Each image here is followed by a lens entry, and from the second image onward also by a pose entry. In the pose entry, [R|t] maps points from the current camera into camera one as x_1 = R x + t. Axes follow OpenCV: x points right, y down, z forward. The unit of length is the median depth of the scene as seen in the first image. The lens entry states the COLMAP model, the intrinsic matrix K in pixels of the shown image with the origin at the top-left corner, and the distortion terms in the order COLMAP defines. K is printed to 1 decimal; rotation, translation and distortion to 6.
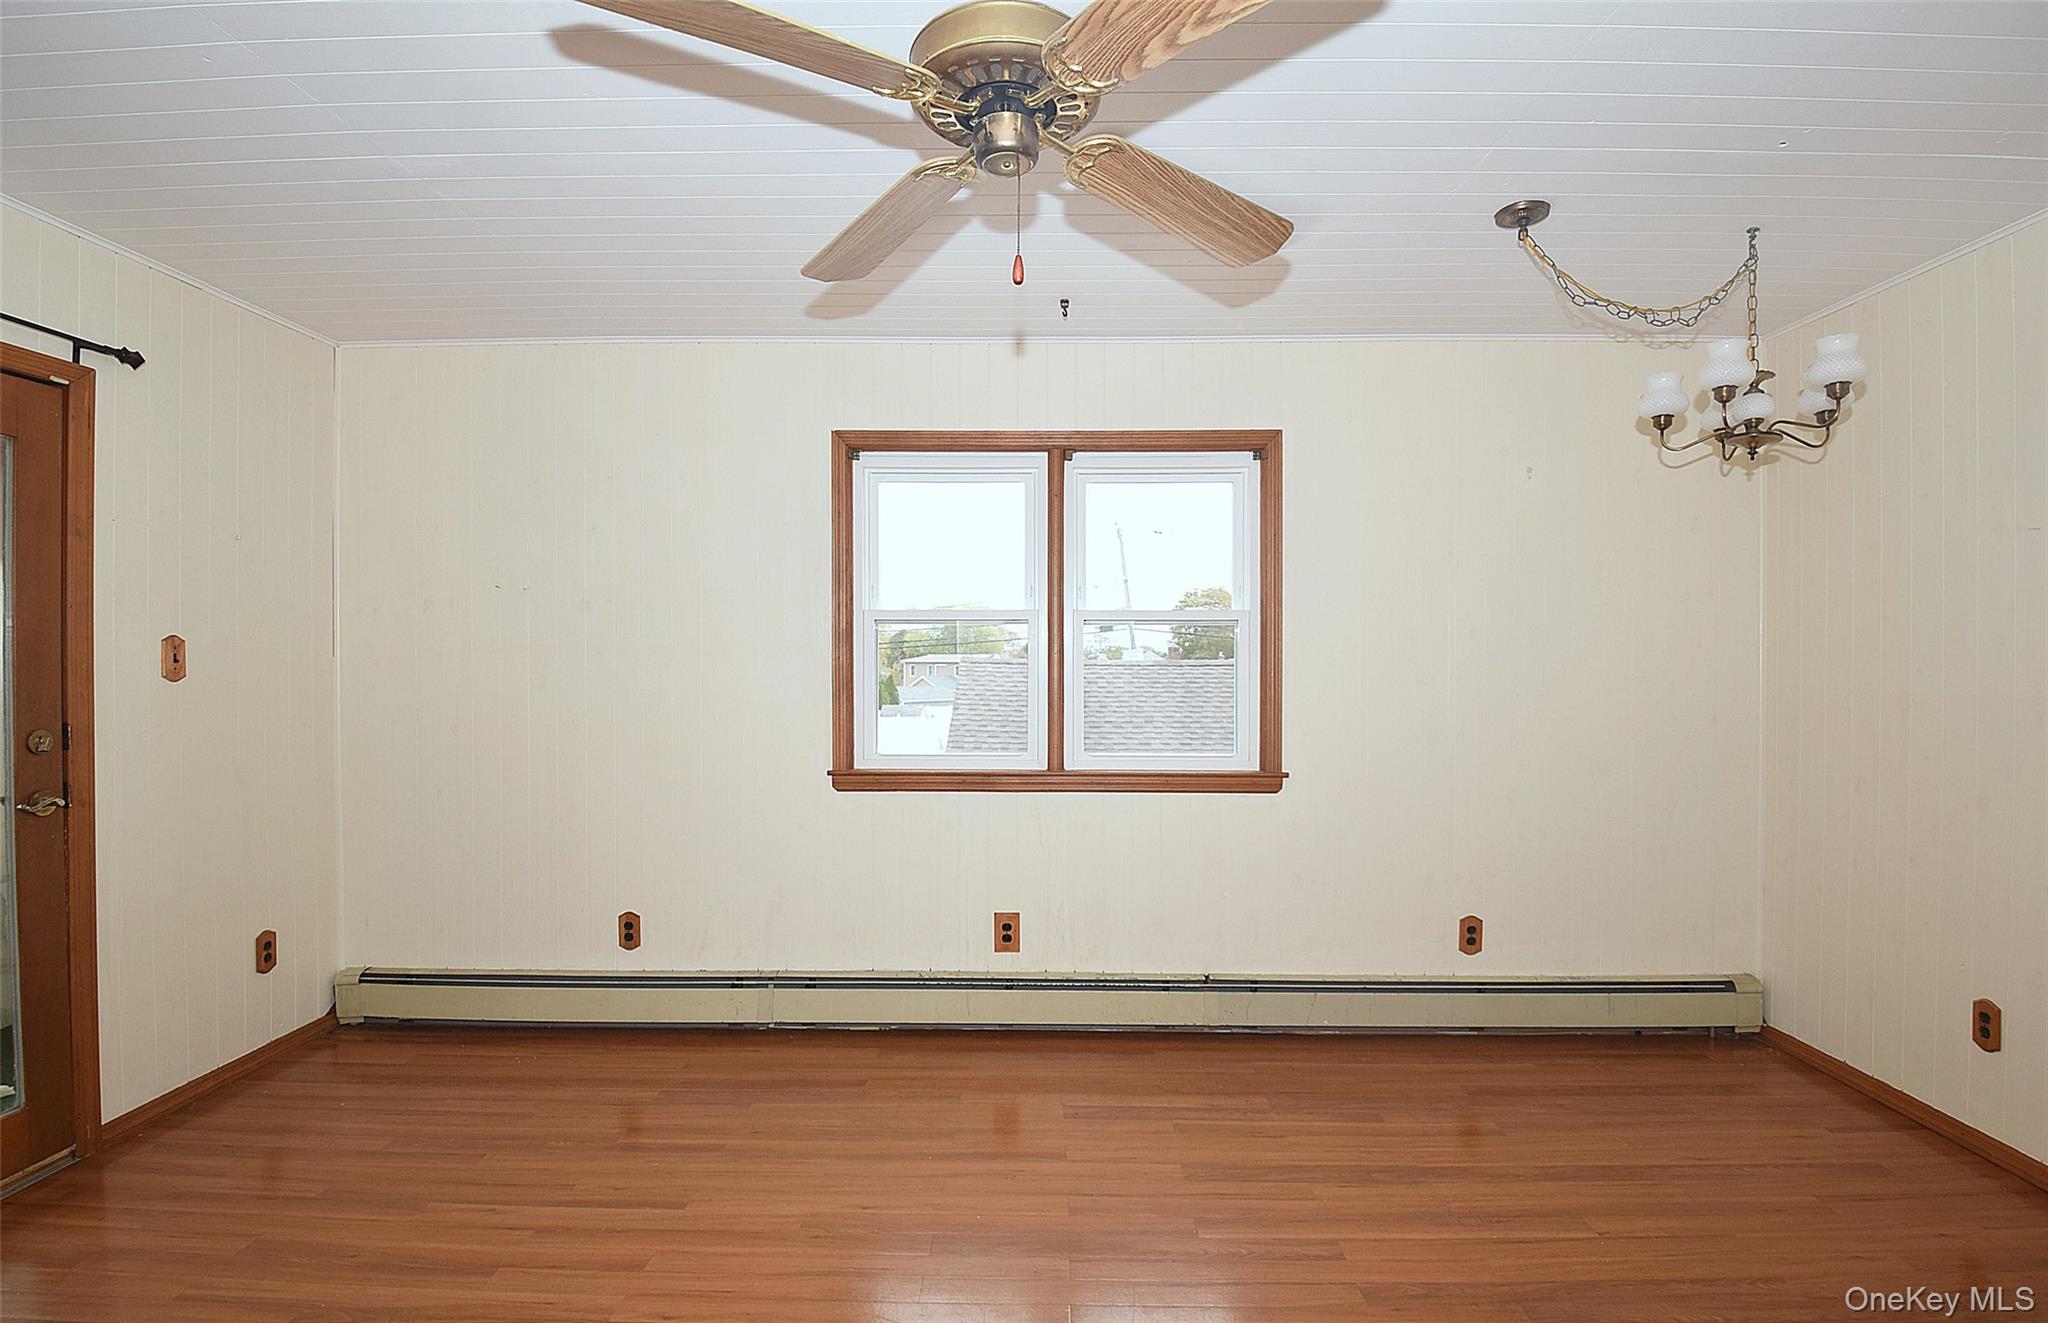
lens RADIAL K [[946.5, 0, 1066.0], [0, 946.5, 650.9], [0, 0, 1]] dist [0.019303, -0.029059]
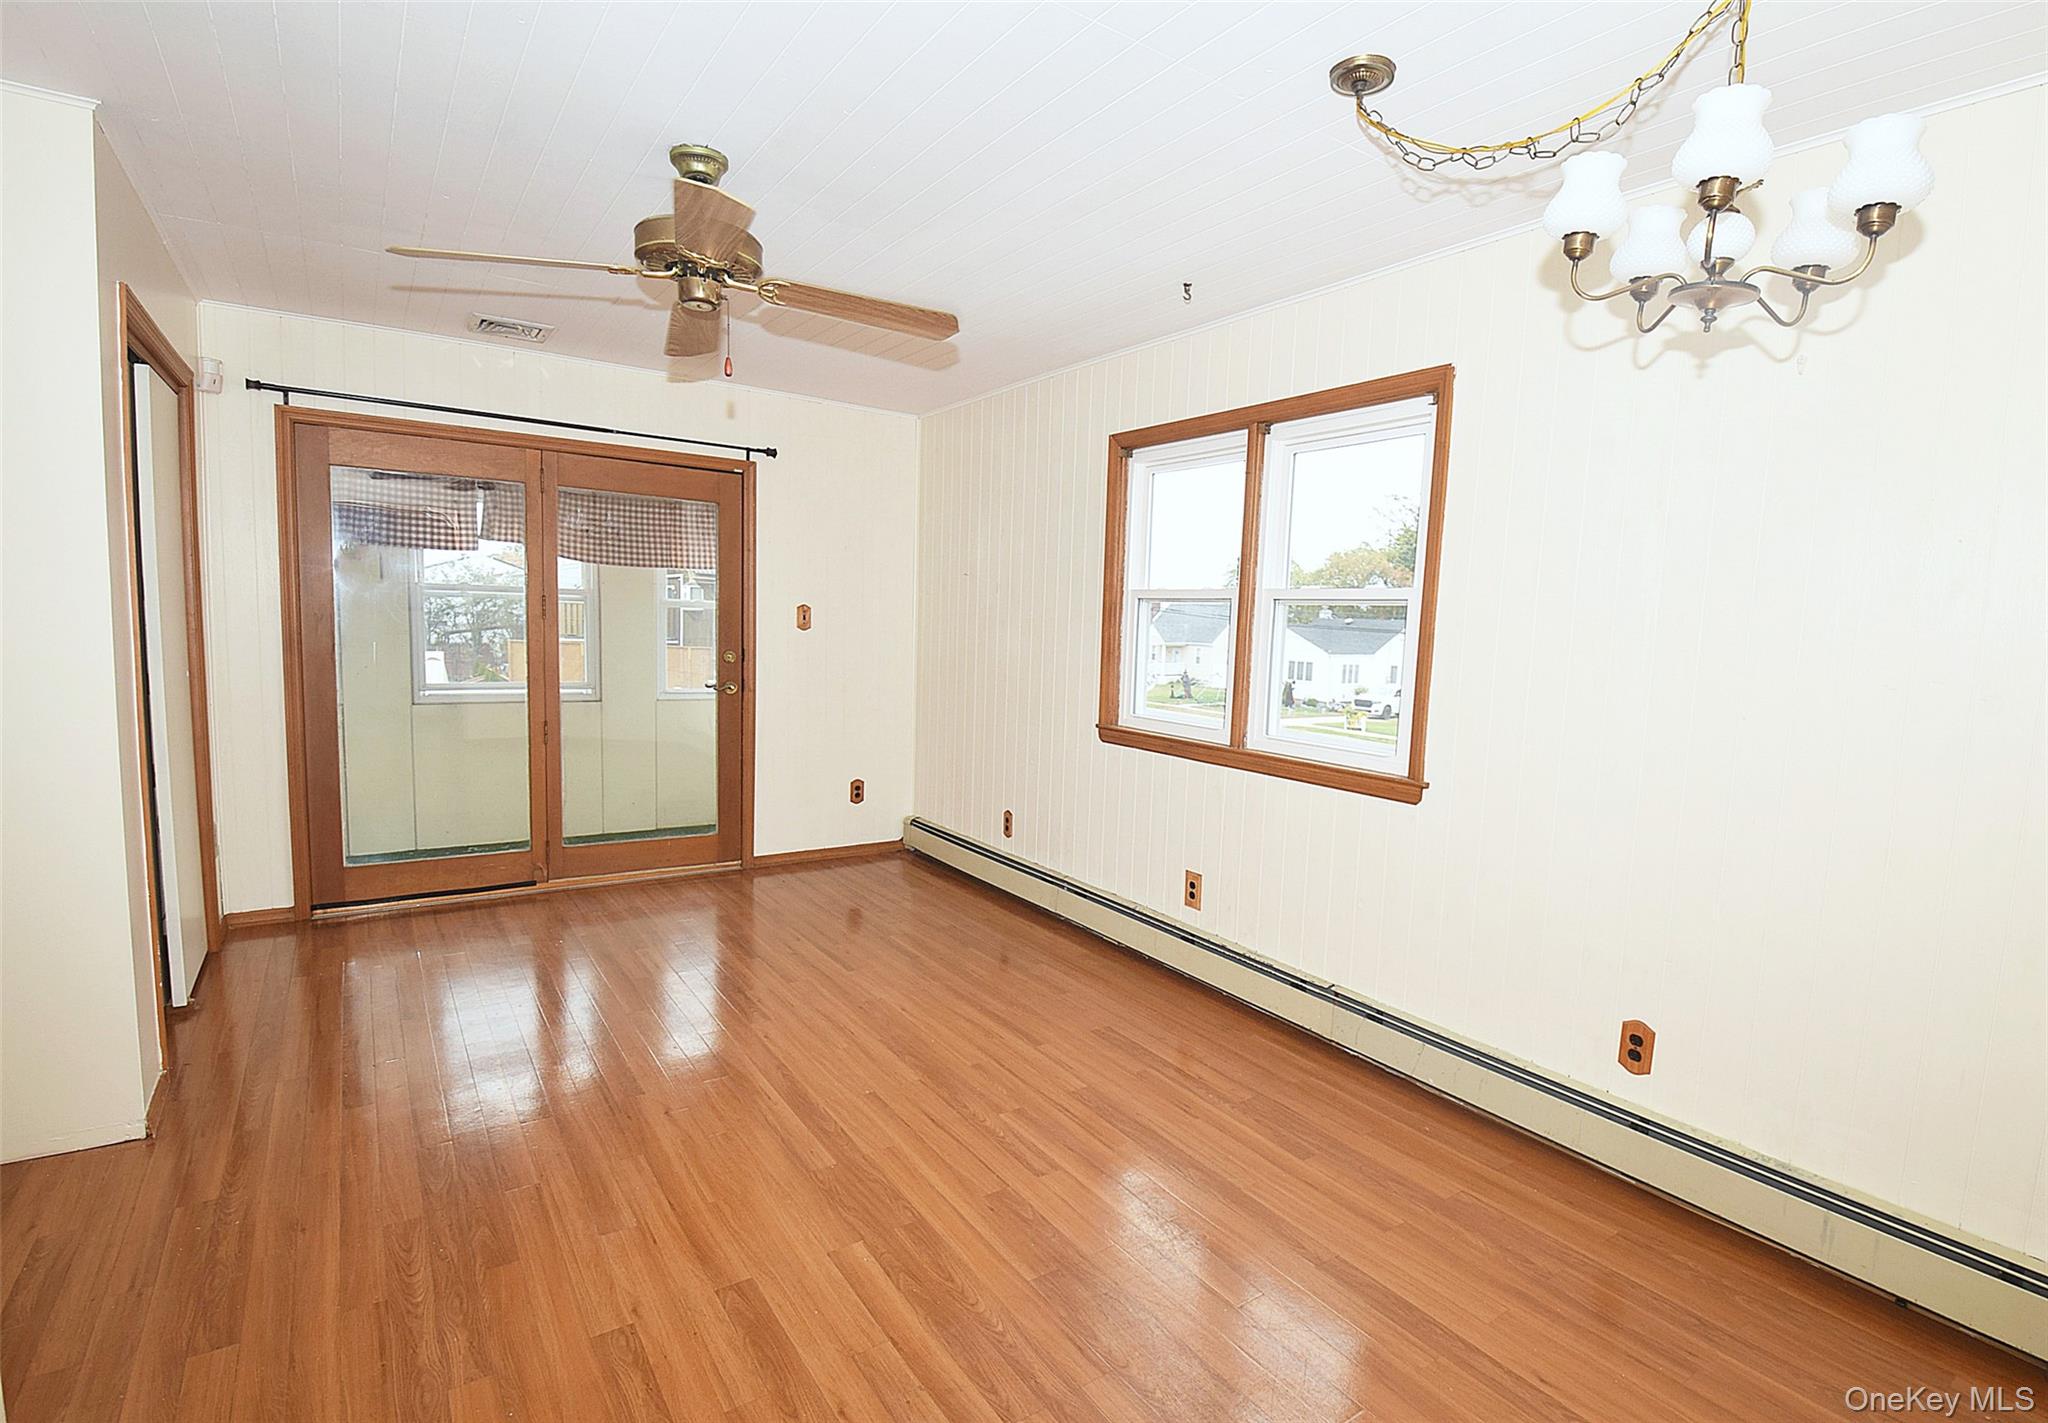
lens RADIAL K [[975.3, 0, 1024.0], [0, 975.3, 711.5], [0, 0, 1]] dist [-0.000084, -0.000823]
pose [[0.584105, 0.097866, -0.805757, 0.713725], [-0.031327, 0.994683, 0.098103, -0.008102], [0.811074, -0.032060, 0.584065, 0.207050]]
